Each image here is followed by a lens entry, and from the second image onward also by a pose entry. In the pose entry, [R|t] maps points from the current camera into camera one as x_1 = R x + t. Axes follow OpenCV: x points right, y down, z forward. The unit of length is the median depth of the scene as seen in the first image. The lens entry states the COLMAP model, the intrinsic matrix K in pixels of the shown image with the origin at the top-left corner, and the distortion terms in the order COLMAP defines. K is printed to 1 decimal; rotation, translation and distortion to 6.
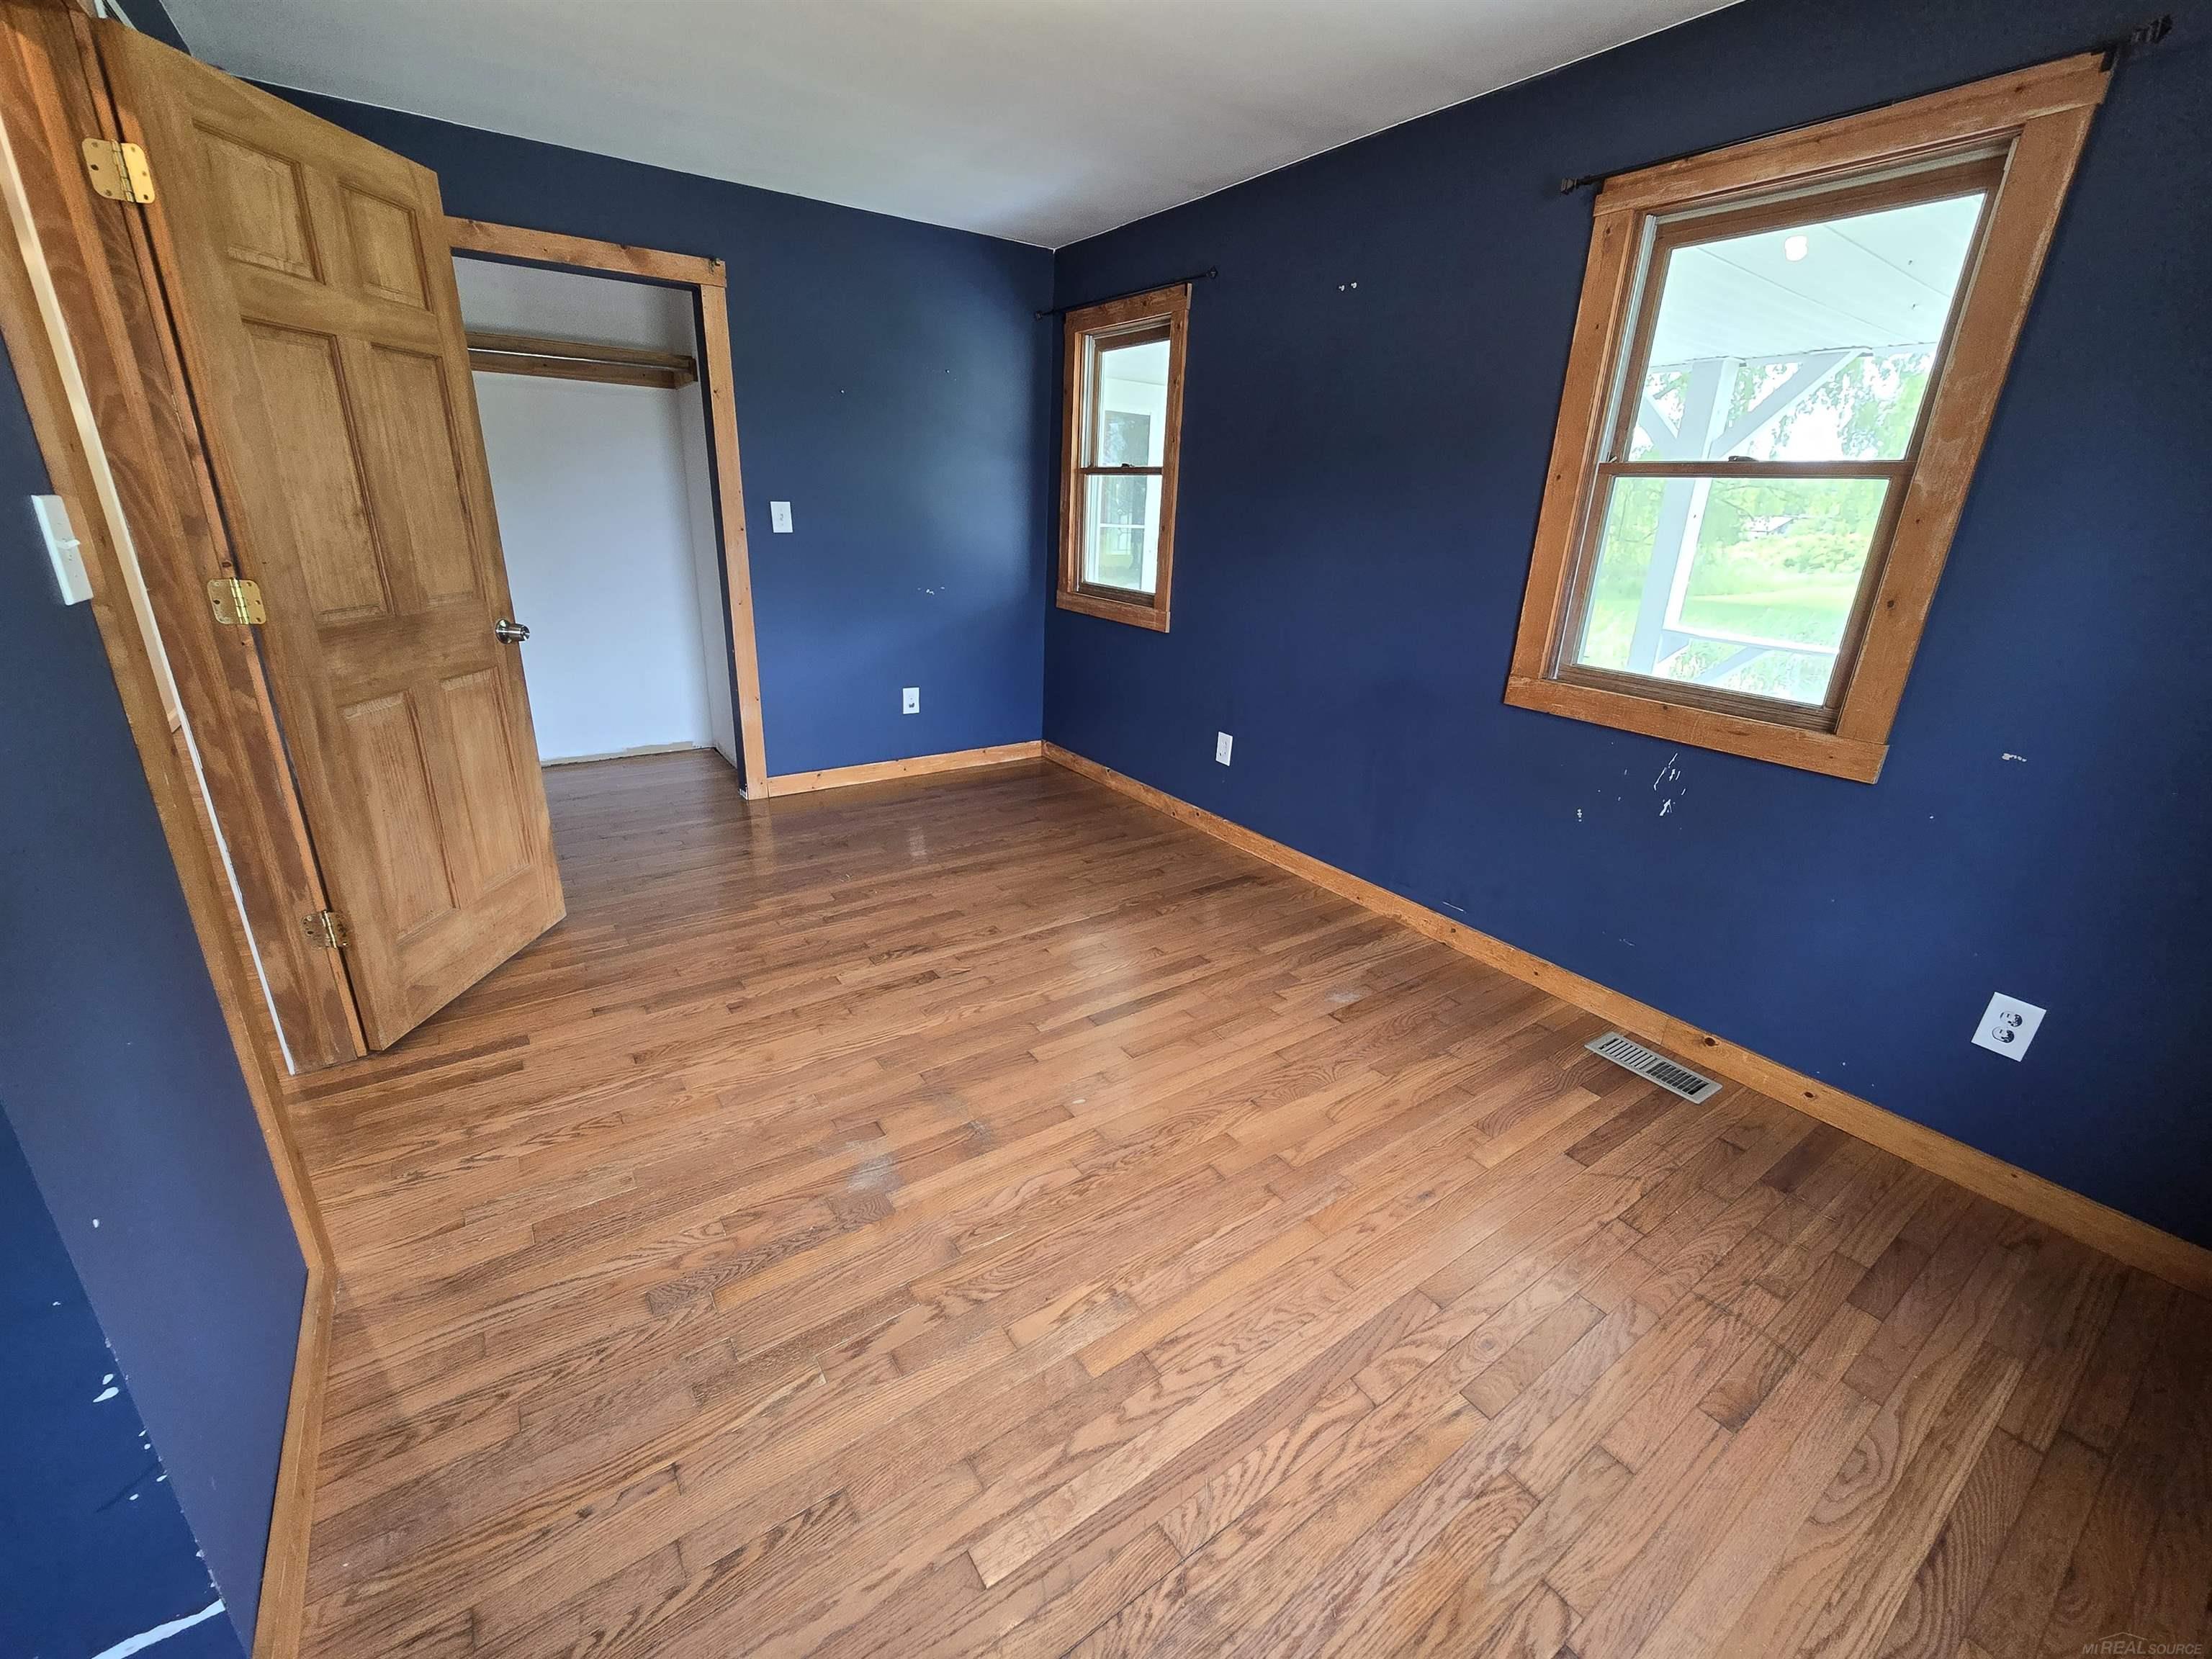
lens RADIAL K [[931.9, 0, 1113.8], [0, 931.9, 830.6], [0, 0, 1]] dist [-0.003941, 0.001566]
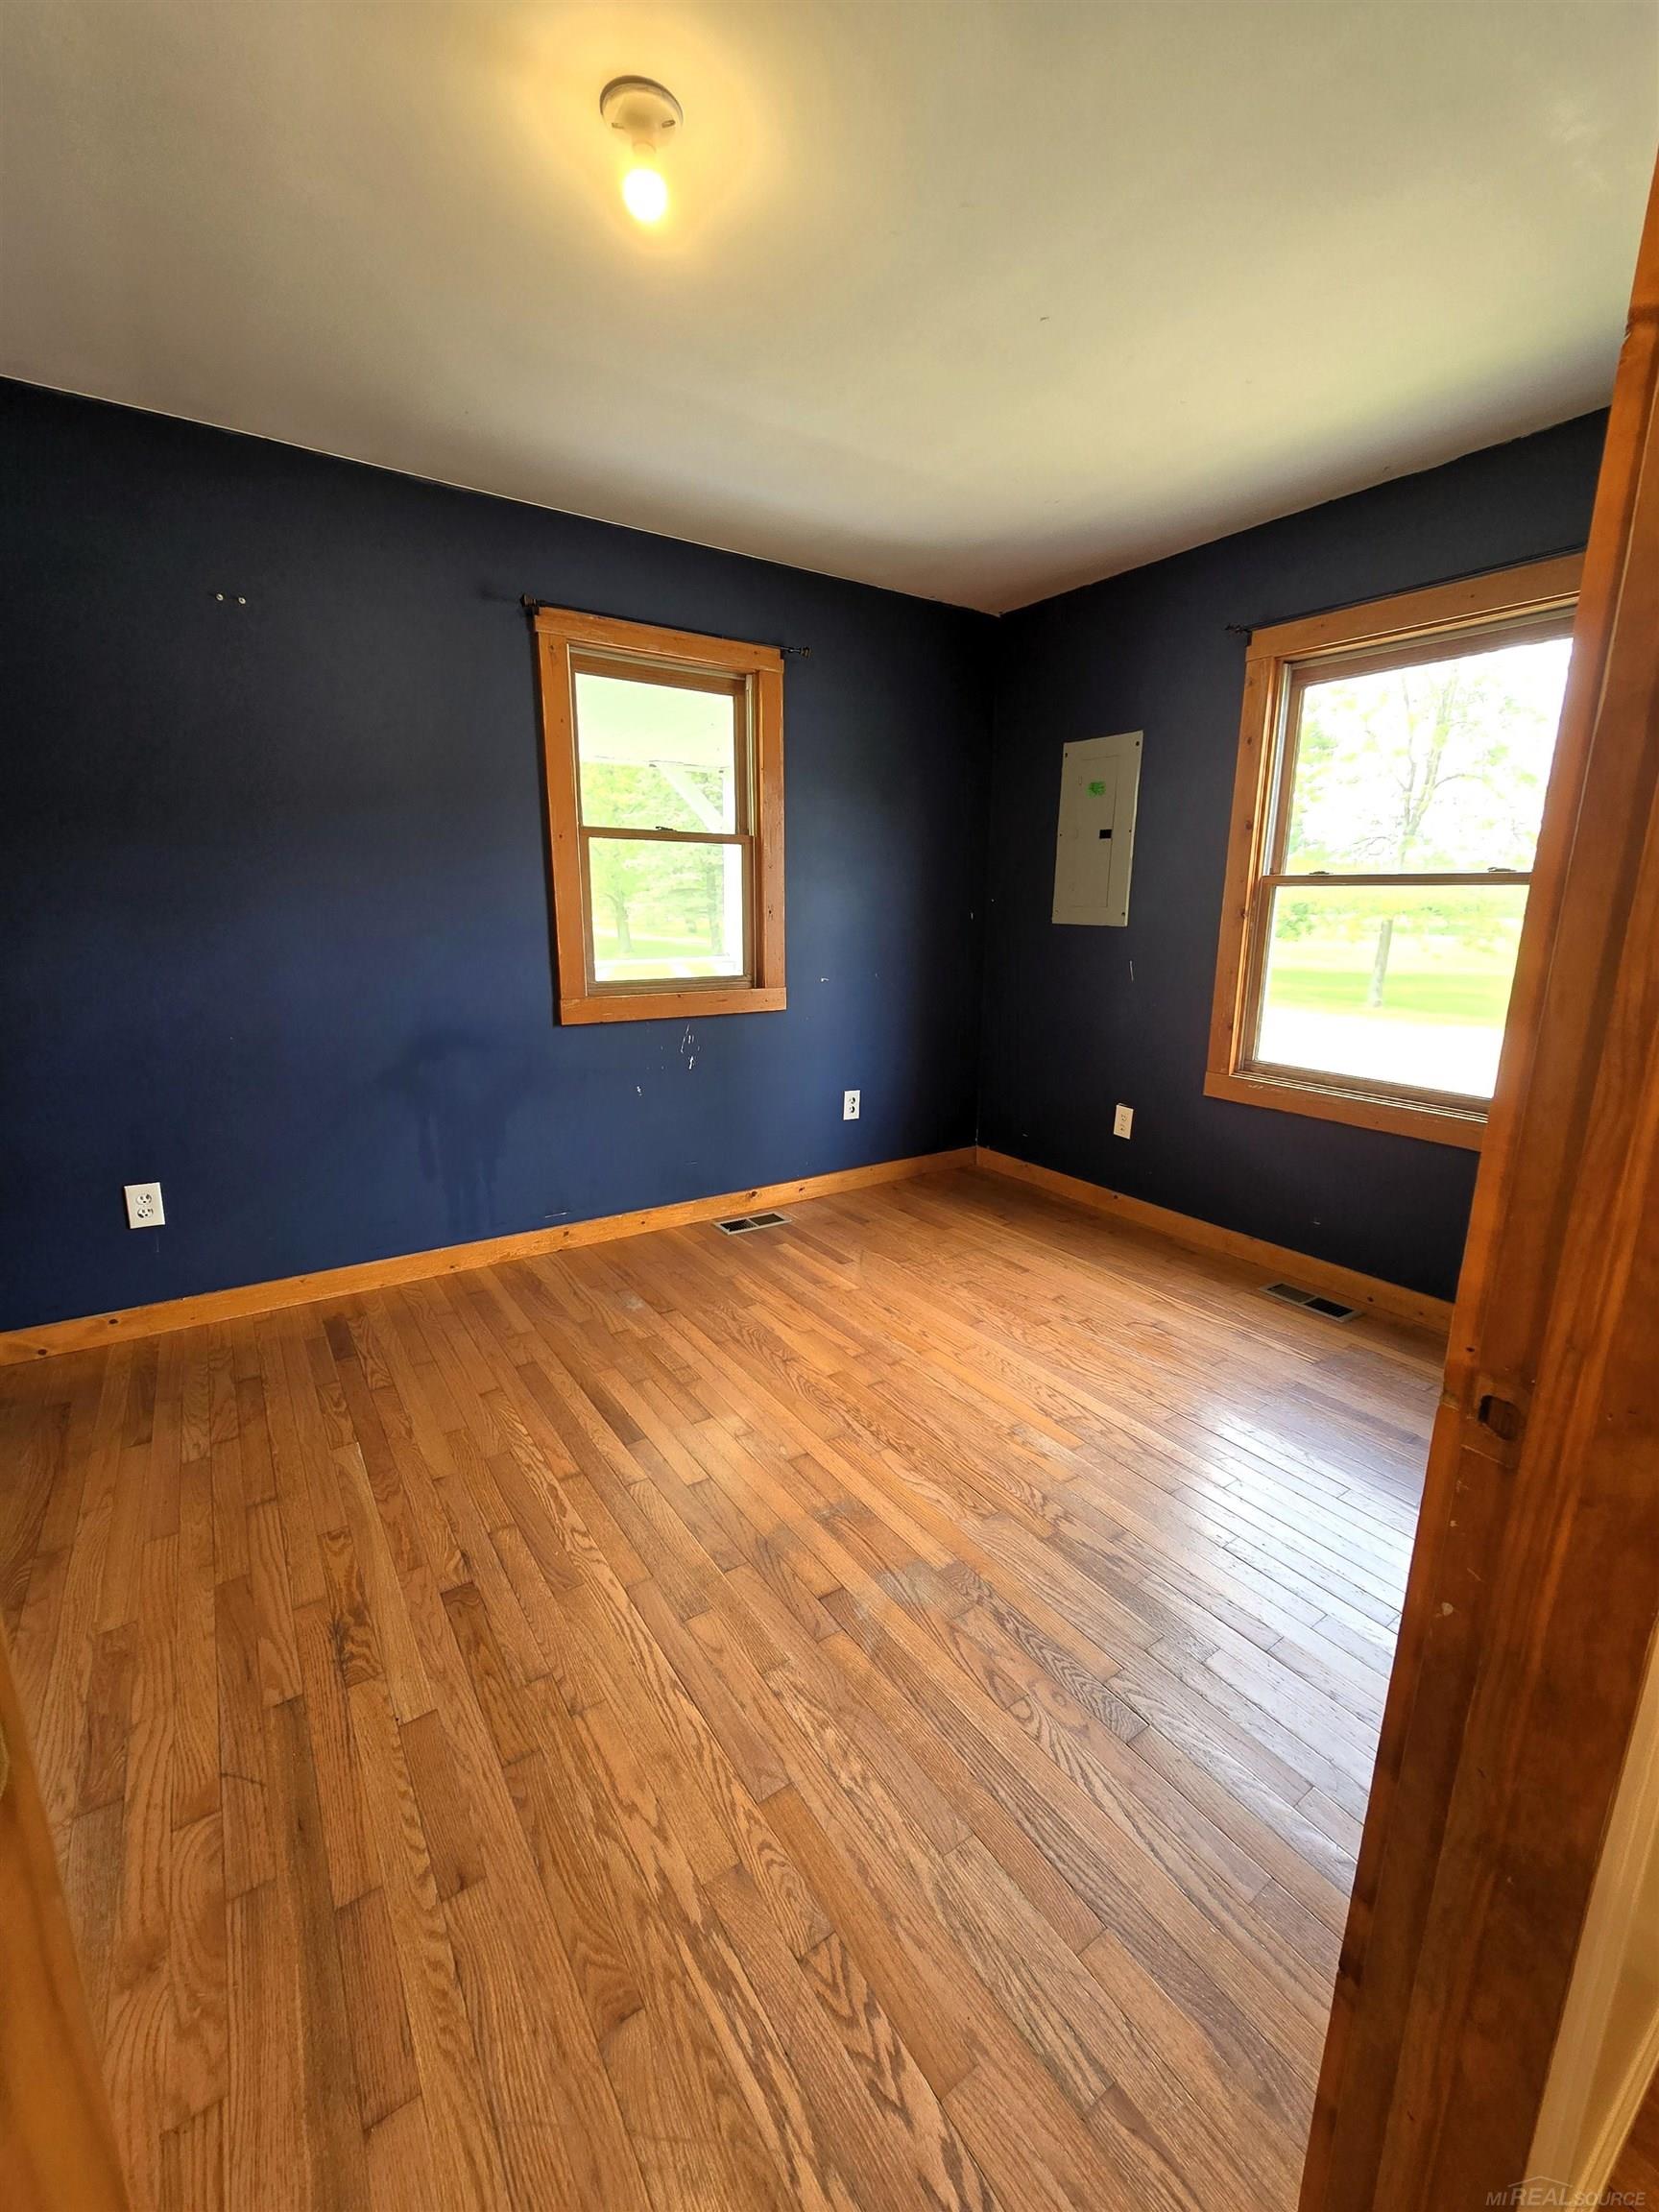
lens RADIAL K [[931.9, 0, 838.5], [0, 931.9, 1113.2], [0, 0, 1]] dist [-0.003941, 0.001566]
pose [[-0.020198, -0.262116, 0.964825, -0.882713], [0.324403, 0.911092, 0.254310, -0.262322], [-0.945703, 0.318129, 0.066629, 0.753744]]
